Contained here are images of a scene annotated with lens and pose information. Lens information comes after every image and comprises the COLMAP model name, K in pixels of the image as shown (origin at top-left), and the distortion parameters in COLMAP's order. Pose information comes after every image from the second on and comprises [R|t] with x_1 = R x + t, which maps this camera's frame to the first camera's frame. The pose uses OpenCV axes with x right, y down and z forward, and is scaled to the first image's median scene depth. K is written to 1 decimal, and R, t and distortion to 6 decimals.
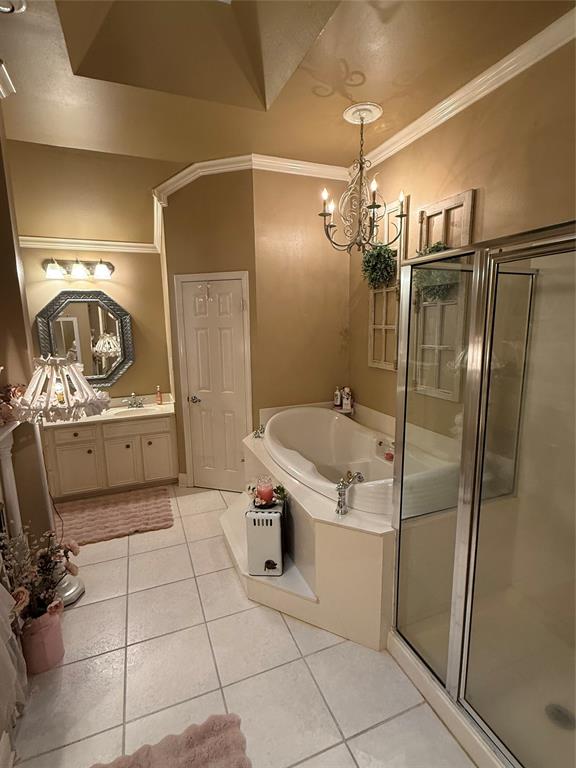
lens RADIAL K [[374.8, 0, 286.3], [0, 374.8, 385.4], [0, 0, 1]] dist [0.001320, 0.000258]
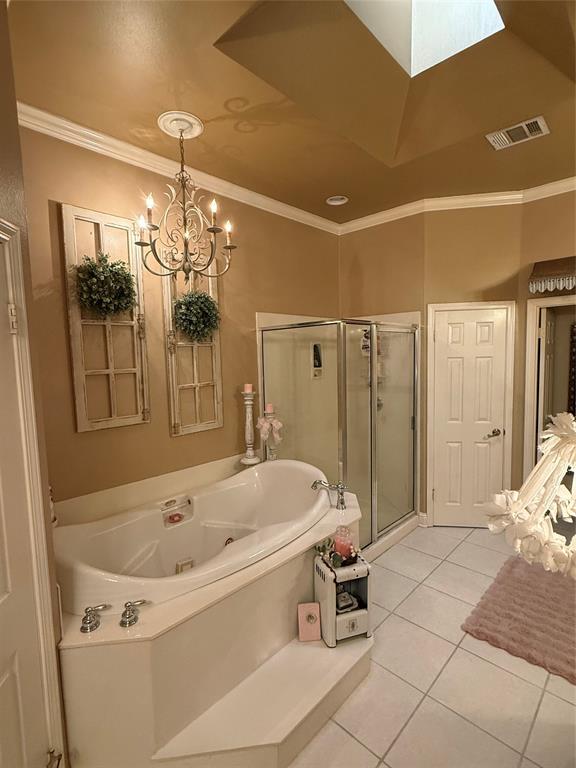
lens RADIAL K [[374.8, 0, 286.3], [0, 374.8, 385.4], [0, 0, 1]] dist [0.001320, 0.000258]
pose [[-0.407649, -0.051960, 0.911659, -0.571169], [0.187766, 0.972275, 0.139375, -0.168621], [-0.893625, 0.227995, -0.386591, 0.993427]]
